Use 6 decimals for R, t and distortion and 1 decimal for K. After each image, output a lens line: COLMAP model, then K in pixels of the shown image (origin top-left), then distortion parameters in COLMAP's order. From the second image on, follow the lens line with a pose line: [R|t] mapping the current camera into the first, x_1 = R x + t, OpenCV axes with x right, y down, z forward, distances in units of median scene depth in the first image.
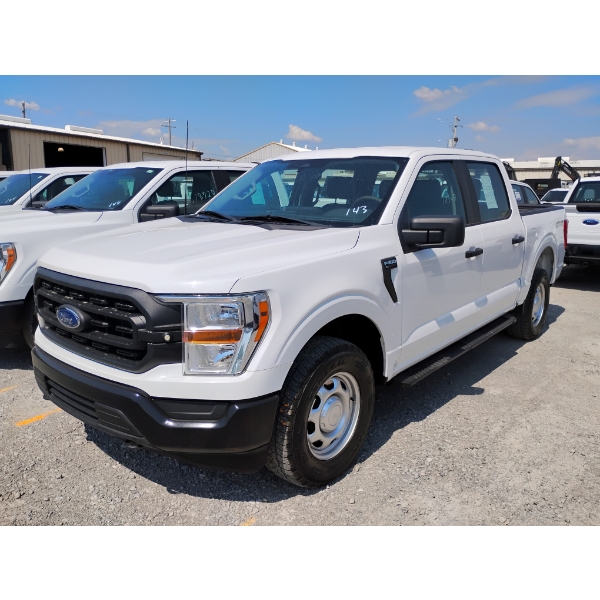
lens RADIAL K [[521.3, 0, 307.8], [0, 521.3, 295.5], [0, 0, 1]] dist [0.029218, -0.015649]
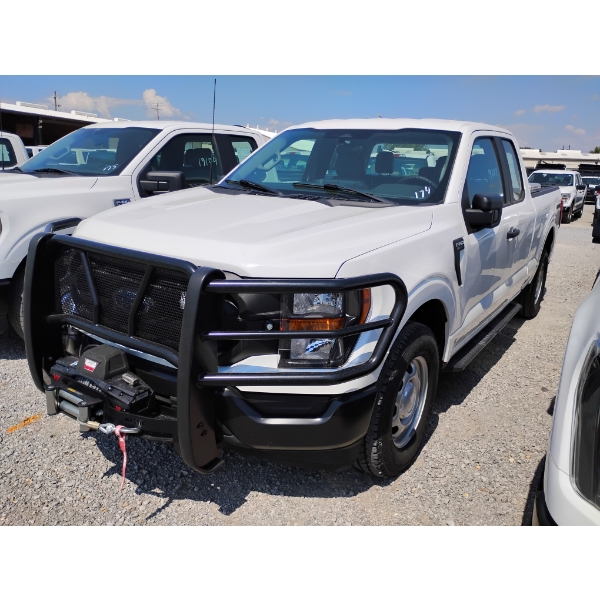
lens RADIAL K [[521.3, 0, 304.8], [0, 521.3, 299.7], [0, 0, 1]] dist [0.029218, -0.015649]
pose [[0.992372, 0.006512, 0.123104, -0.240179], [-0.014397, 0.997892, 0.063273, -0.018010], [-0.122433, -0.064562, 0.990375, 0.082222]]
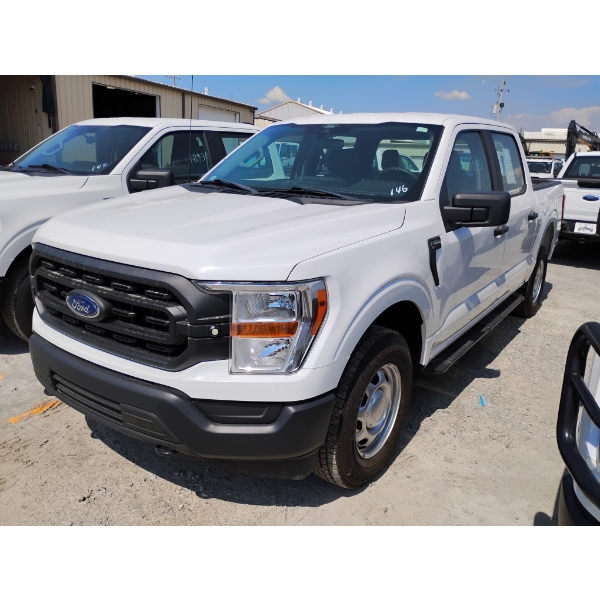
lens RADIAL K [[521.3, 0, 305.0], [0, 521.3, 296.9], [0, 0, 1]] dist [0.029218, -0.015649]
pose [[0.996080, 0.003948, 0.088367, -0.150249], [-0.009795, 0.997783, 0.065832, -0.026532], [-0.087911, -0.066439, 0.993910, 0.104842]]
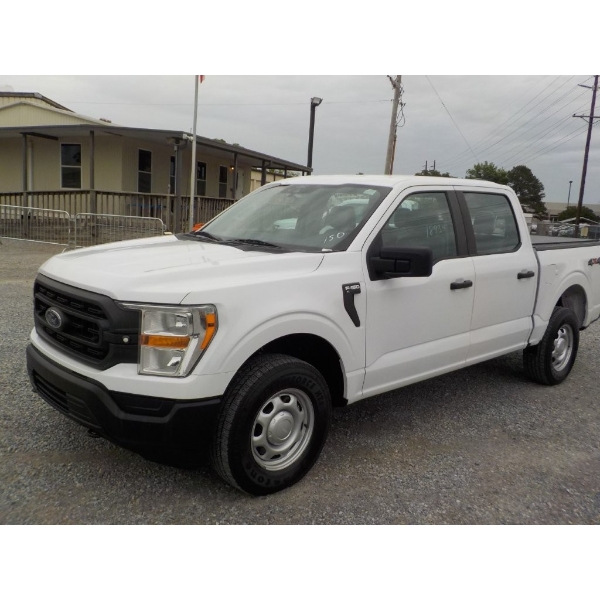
lens RADIAL K [[596.7, 0, 299.6], [0, 596.7, 302.5], [0, 0, 1]] dist [0.016867, 0.000000]
pose [[0.989371, 0.059695, -0.132592, 0.213327], [-0.065484, 0.997062, -0.039735, 0.020630], [0.129830, 0.047996, 0.990374, -0.192546]]
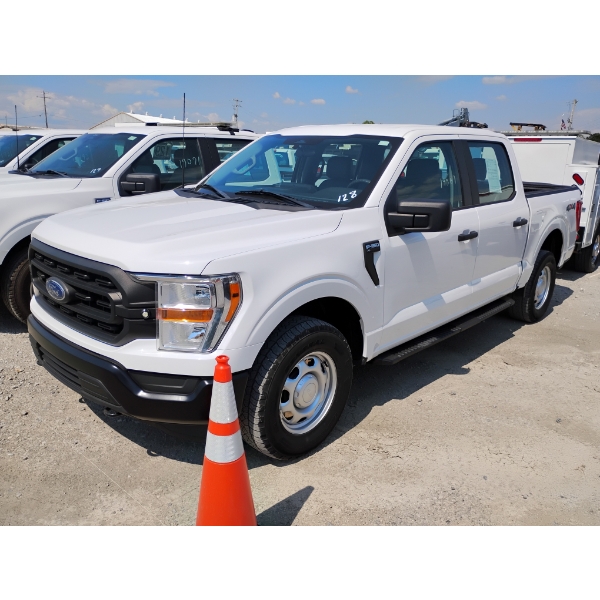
lens RADIAL K [[521.3, 0, 315.2], [0, 521.3, 304.9], [0, 0, 1]] dist [0.029218, -0.015649]
pose [[0.998418, 0.040037, -0.039484, 0.091279], [-0.036626, 0.995825, 0.083609, -0.029979], [0.042667, -0.082031, 0.995716, -0.020538]]
